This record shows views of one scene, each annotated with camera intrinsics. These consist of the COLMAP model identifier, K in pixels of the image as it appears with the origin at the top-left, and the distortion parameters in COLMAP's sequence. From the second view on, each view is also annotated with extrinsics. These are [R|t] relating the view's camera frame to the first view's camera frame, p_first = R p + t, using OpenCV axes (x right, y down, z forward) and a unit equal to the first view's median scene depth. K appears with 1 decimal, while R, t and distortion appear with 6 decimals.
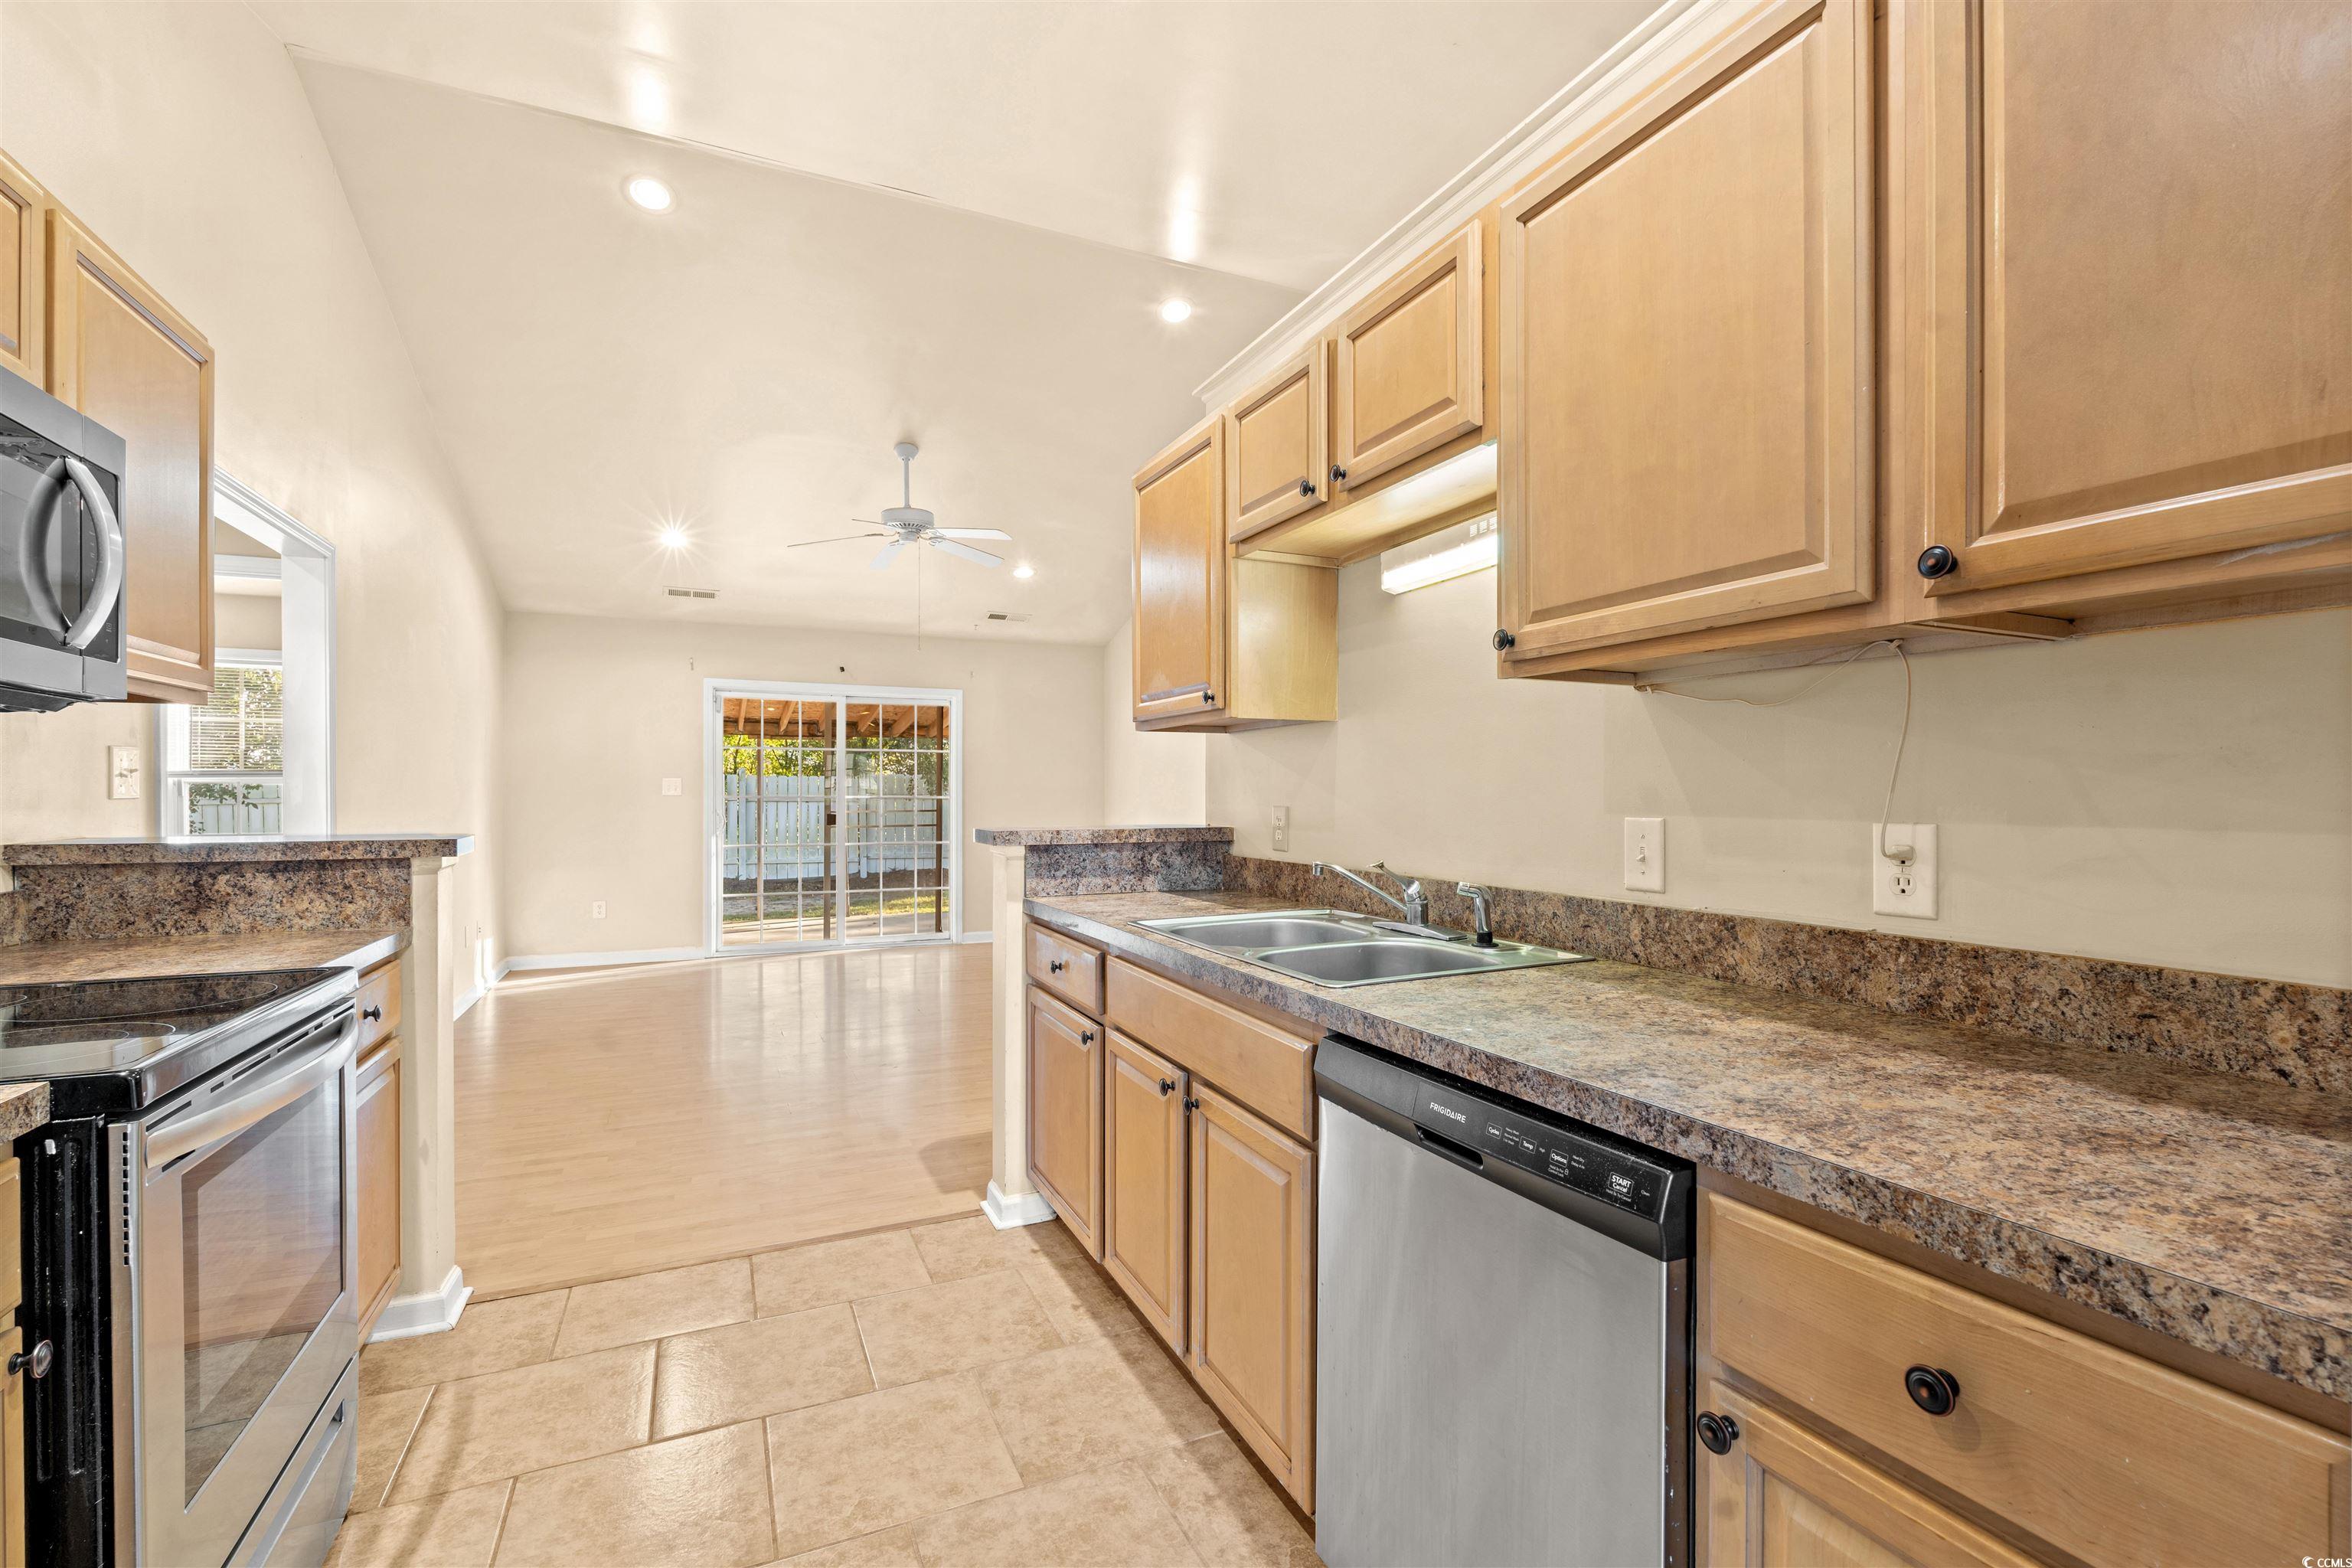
lens RADIAL K [[1039.0, 0, 1182.6], [0, 1039.0, 794.2], [0, 0, 1]] dist [-0.003611, -0.000377]
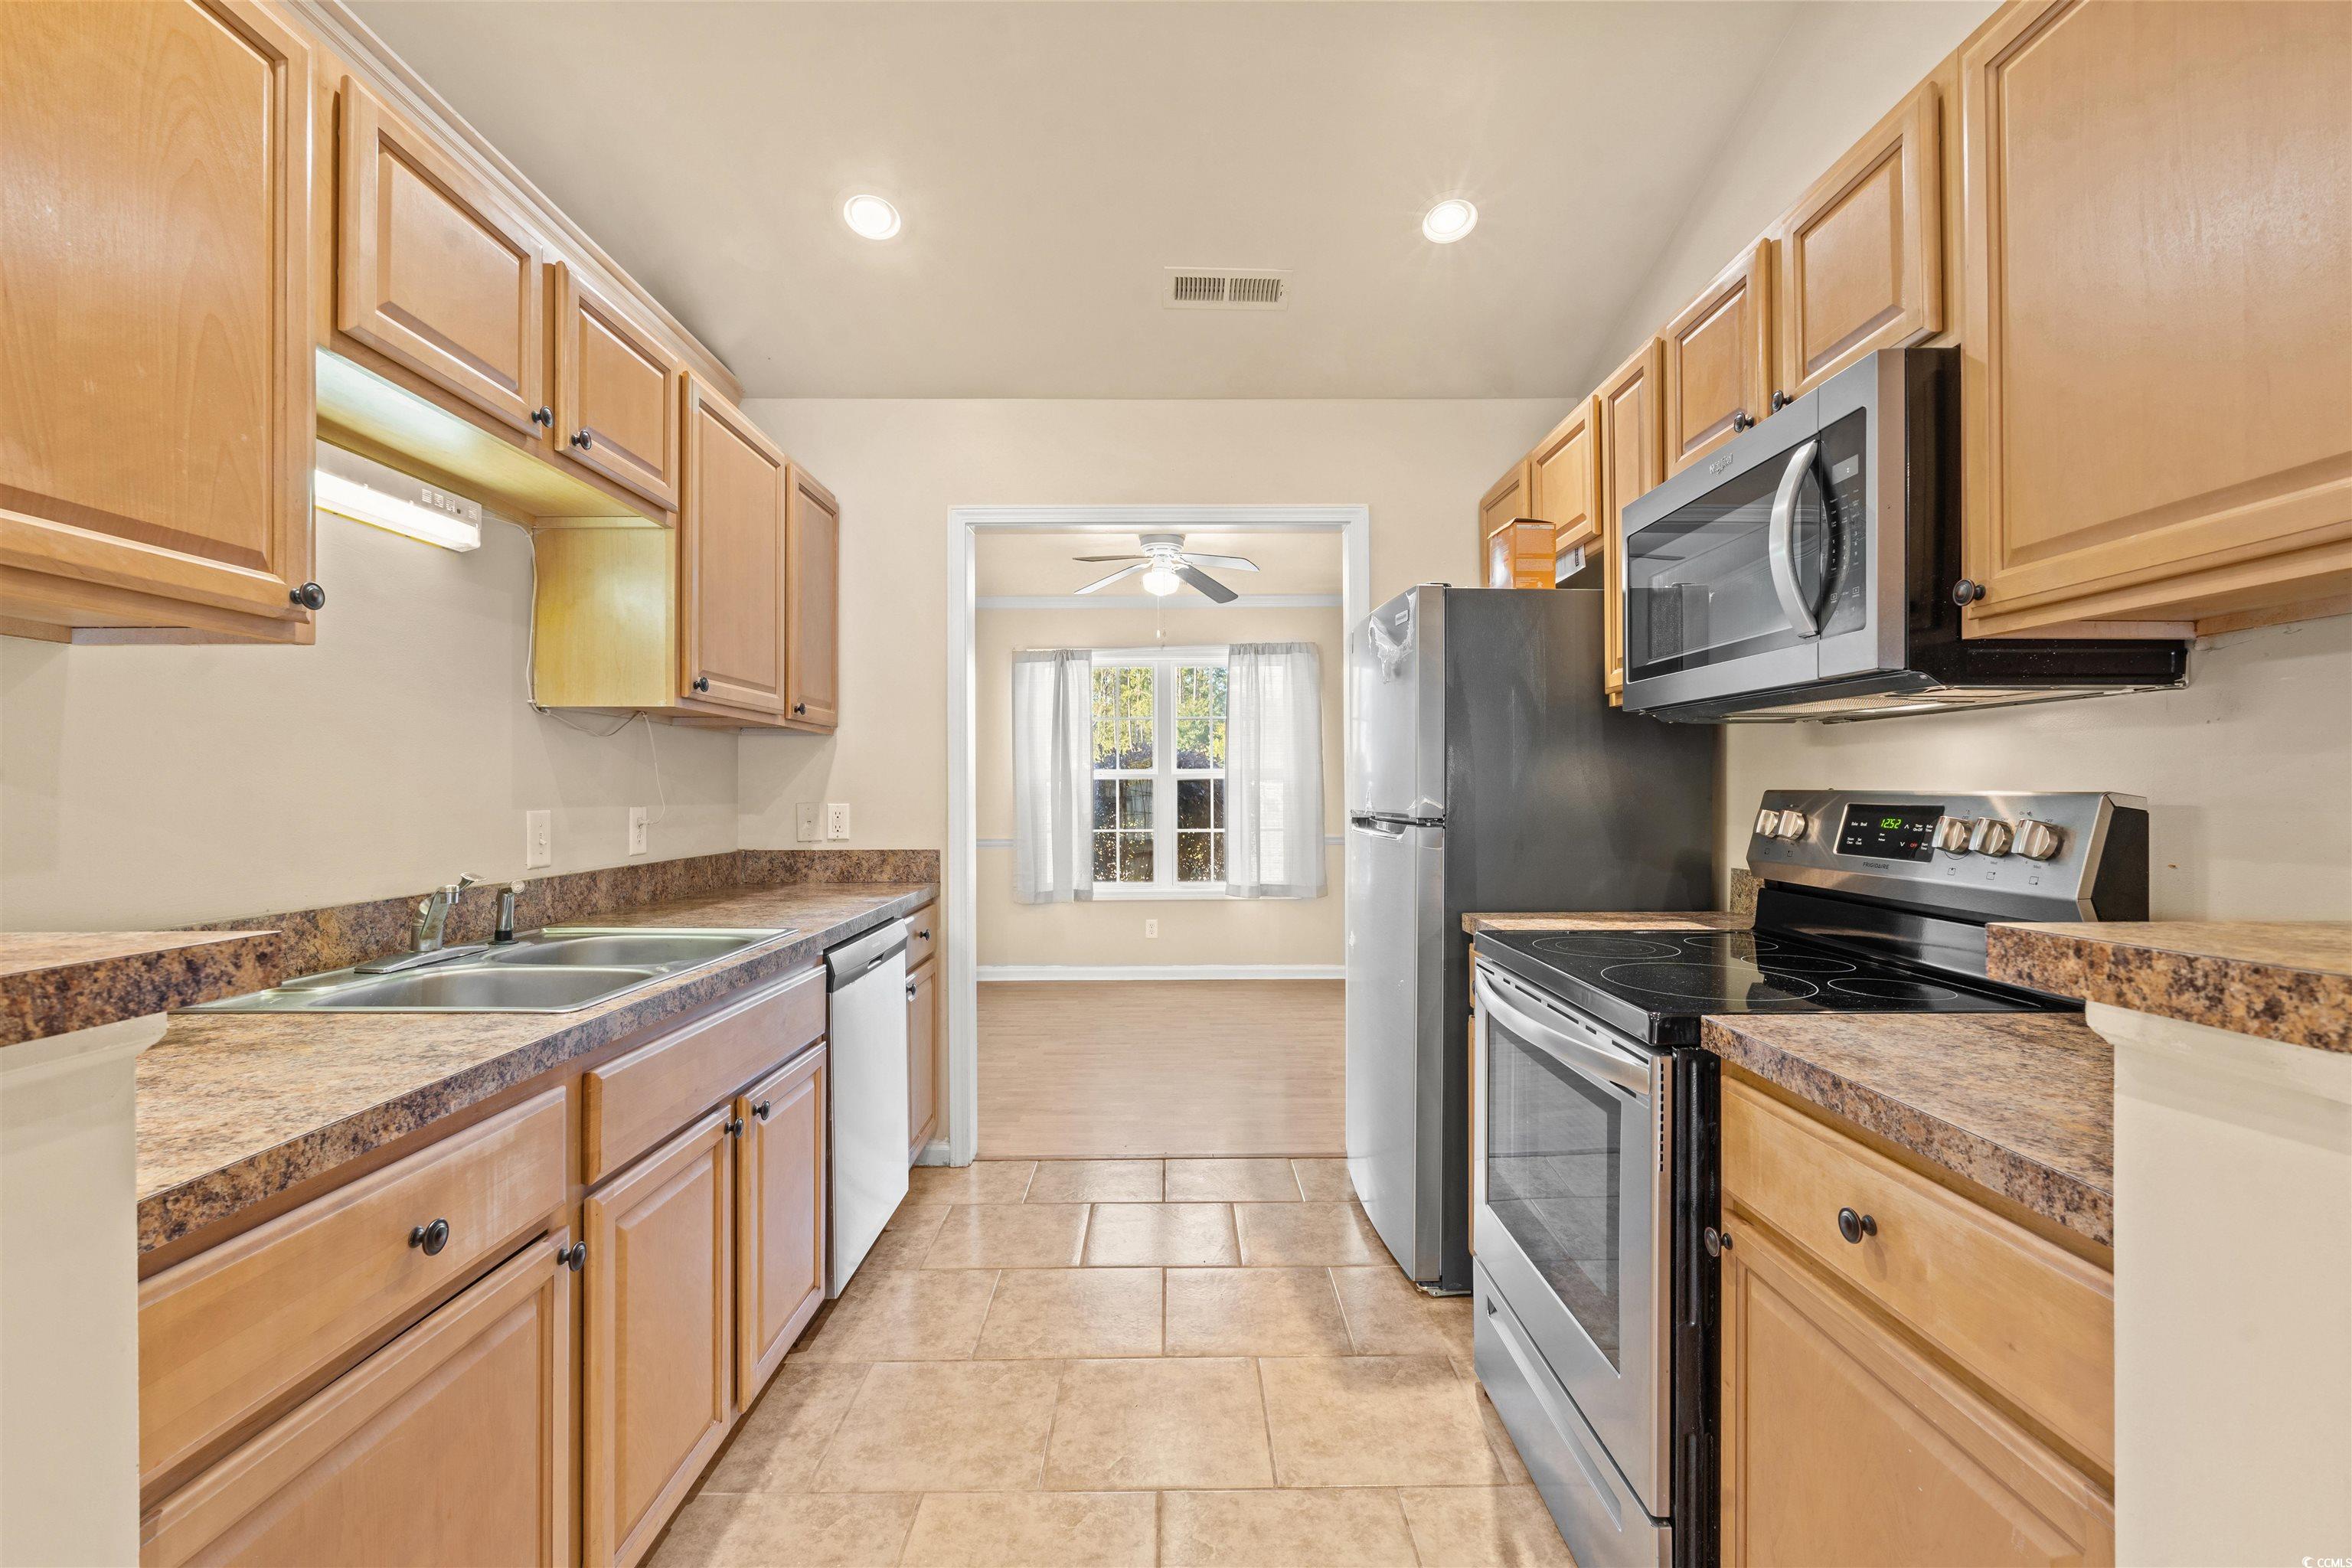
lens RADIAL K [[1029.6, 0, 1179.4], [0, 1029.6, 779.3], [0, 0, 1]] dist [-0.002368, 0.000103]
pose [[-0.912627, 0.007261, 0.408729, -0.492173], [0.003642, 0.999947, -0.009631, 0.002002], [-0.408777, -0.007301, -0.912605, 1.141700]]
